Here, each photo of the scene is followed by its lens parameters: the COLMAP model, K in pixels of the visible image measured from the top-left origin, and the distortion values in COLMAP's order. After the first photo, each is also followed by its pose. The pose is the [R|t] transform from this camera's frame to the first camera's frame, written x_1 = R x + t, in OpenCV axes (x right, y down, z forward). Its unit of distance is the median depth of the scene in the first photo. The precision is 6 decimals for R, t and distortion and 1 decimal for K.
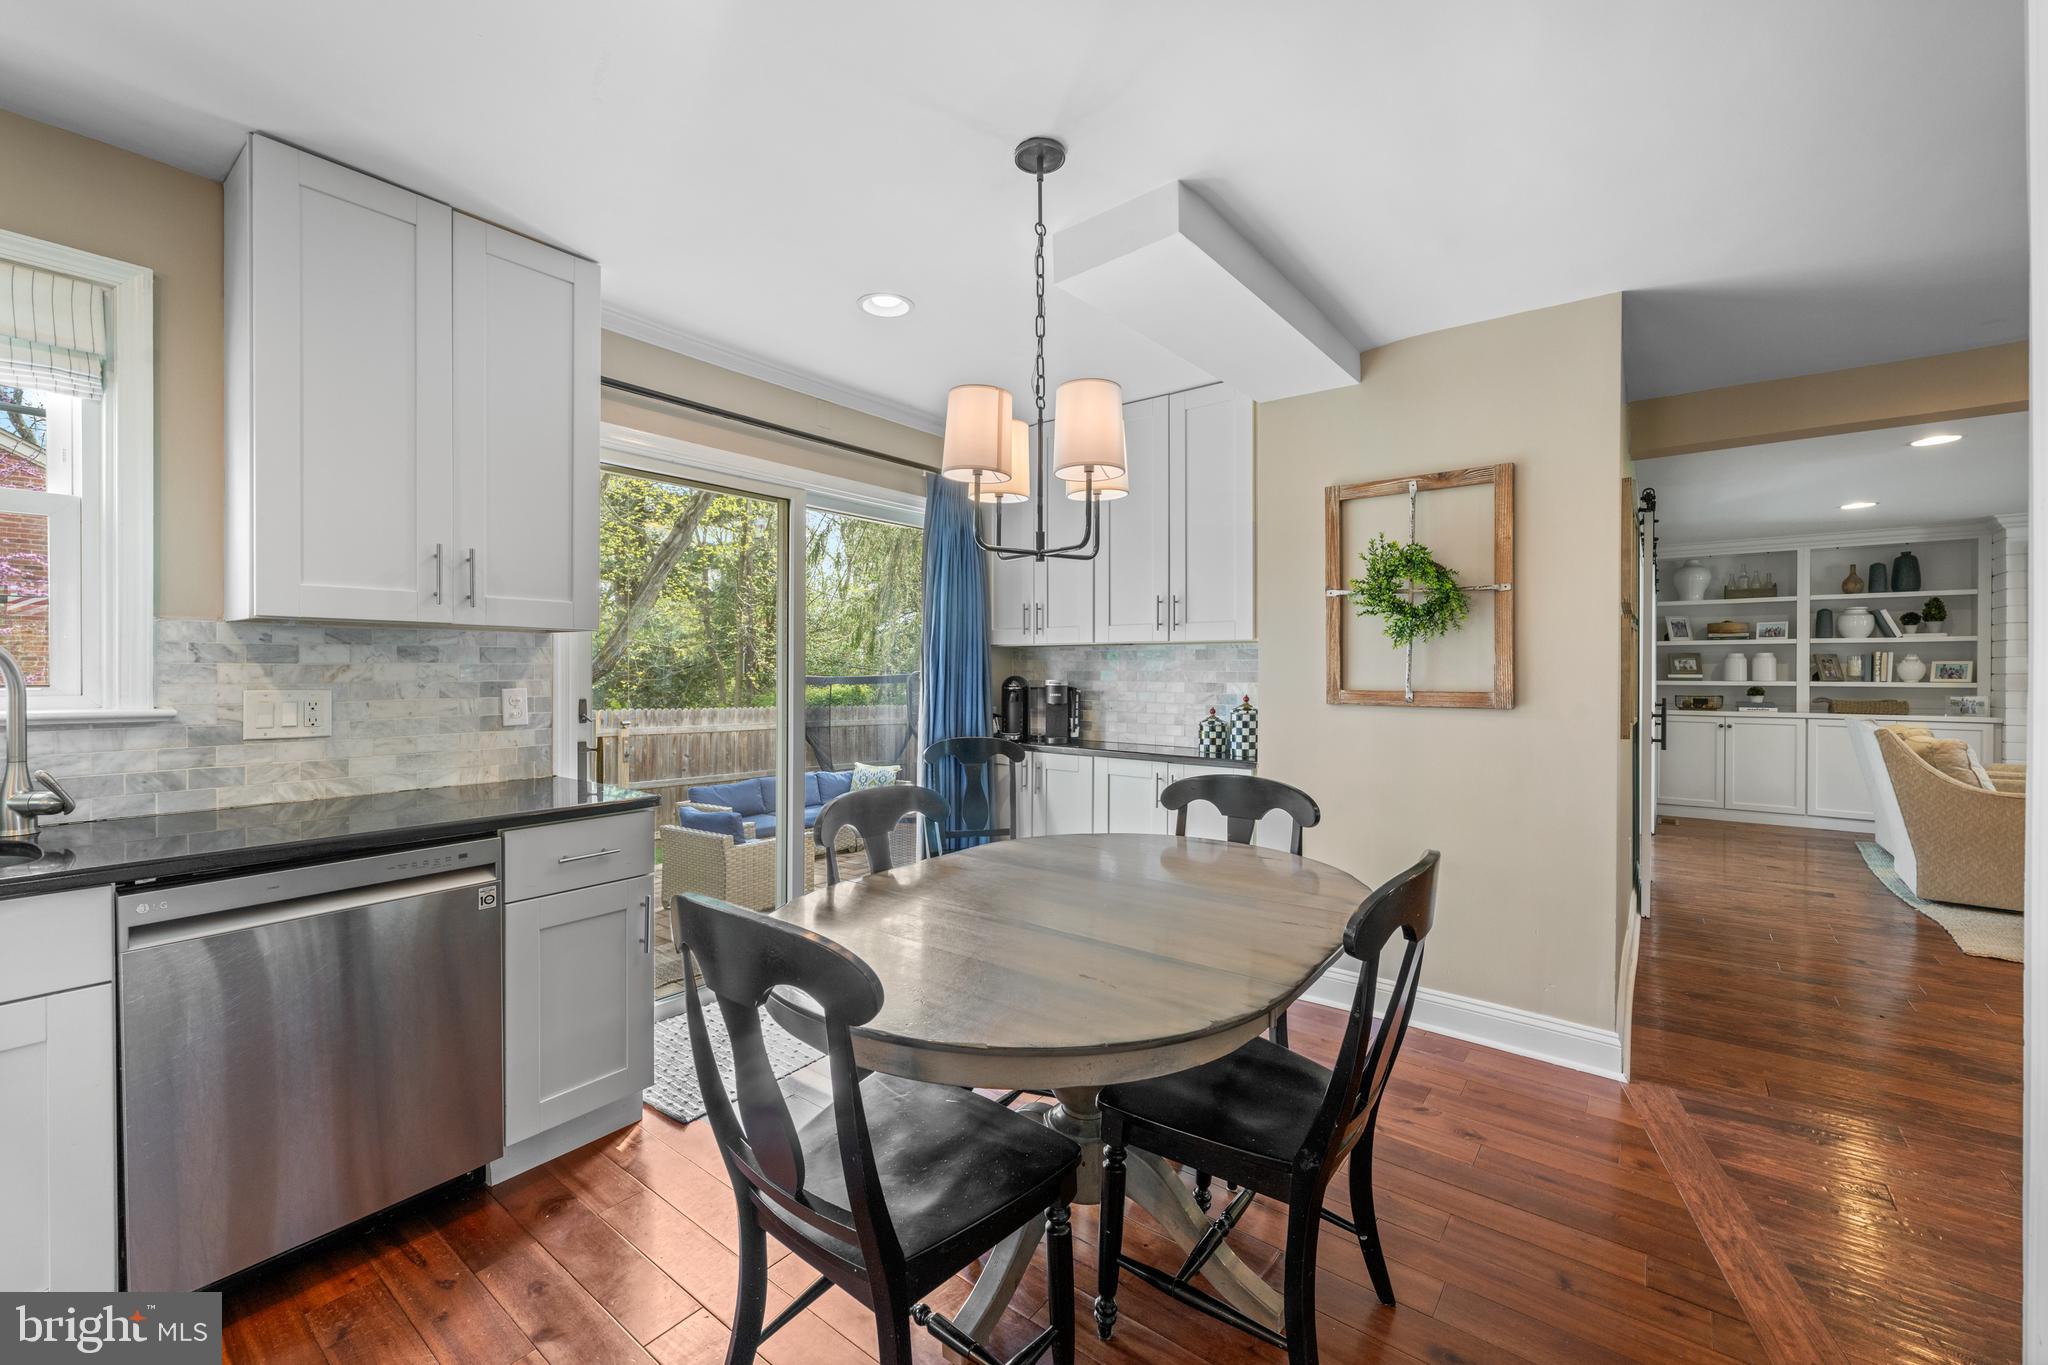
lens RADIAL K [[820.1, 0, 1014.1], [0, 820.1, 675.3], [0, 0, 1]] dist [-0.000808, -0.000122]
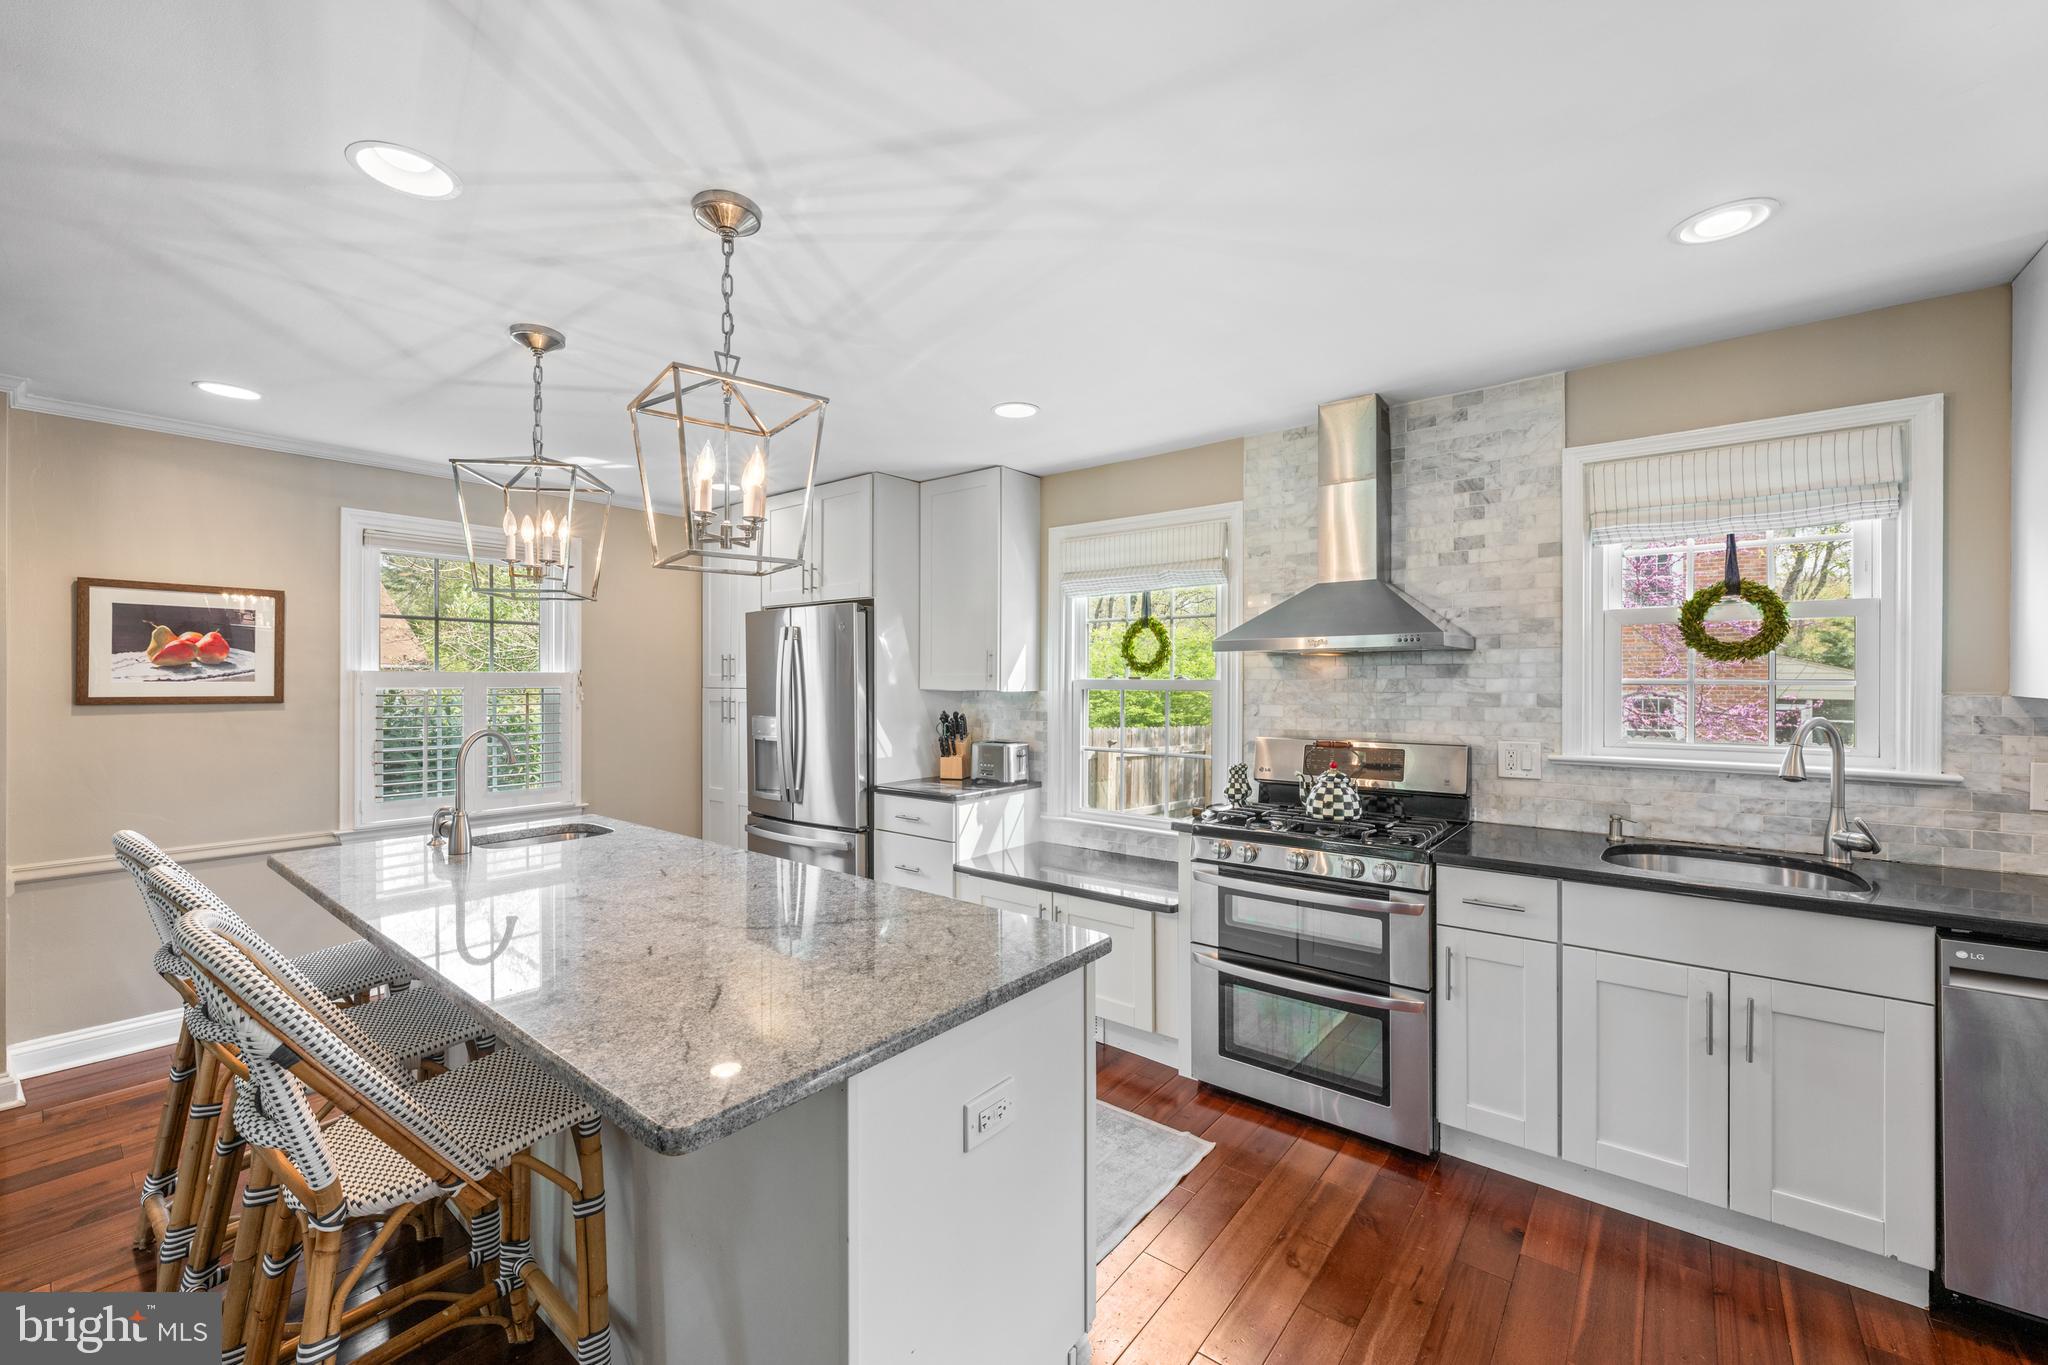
lens RADIAL K [[820.1, 0, 1019.2], [0, 820.1, 681.2], [0, 0, 1]] dist [-0.000808, -0.000122]
pose [[-0.012845, 0.001750, -0.999916, 0.036189], [-0.004832, 0.999987, 0.001812, -0.026345], [0.999906, 0.004855, -0.012836, -0.087272]]
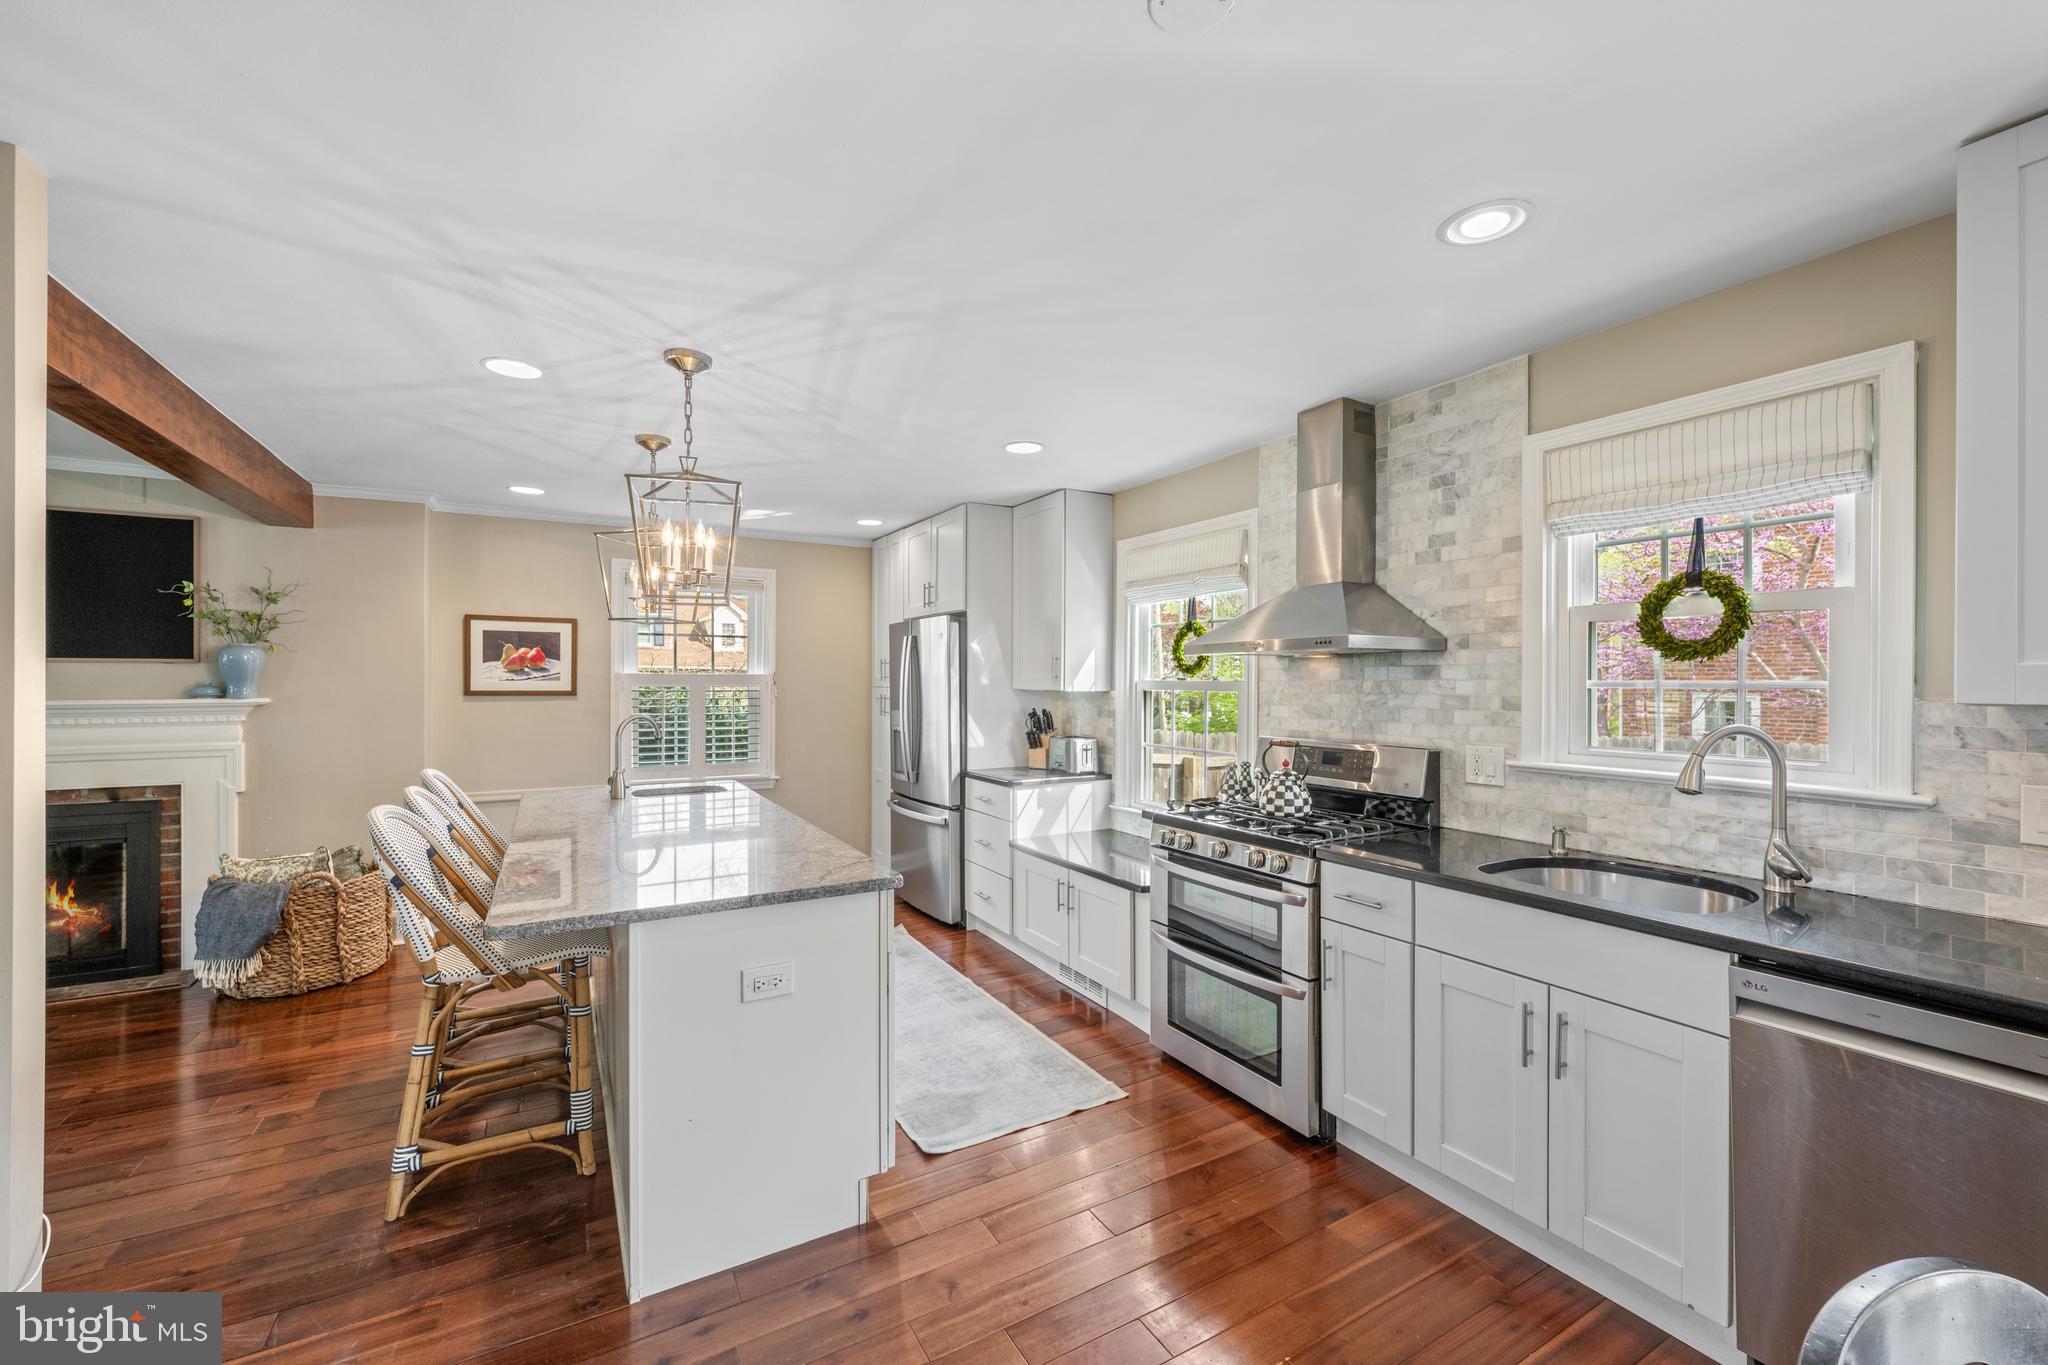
lens RADIAL K [[820.1, 0, 1015.7], [0, 820.1, 683.8], [0, 0, 1]] dist [-0.000808, -0.000122]
pose [[-0.377143, 0.003876, -0.926147, 0.075018], [-0.006112, 0.999959, 0.006674, -0.027862], [0.926135, 0.008177, -0.377104, 0.119333]]
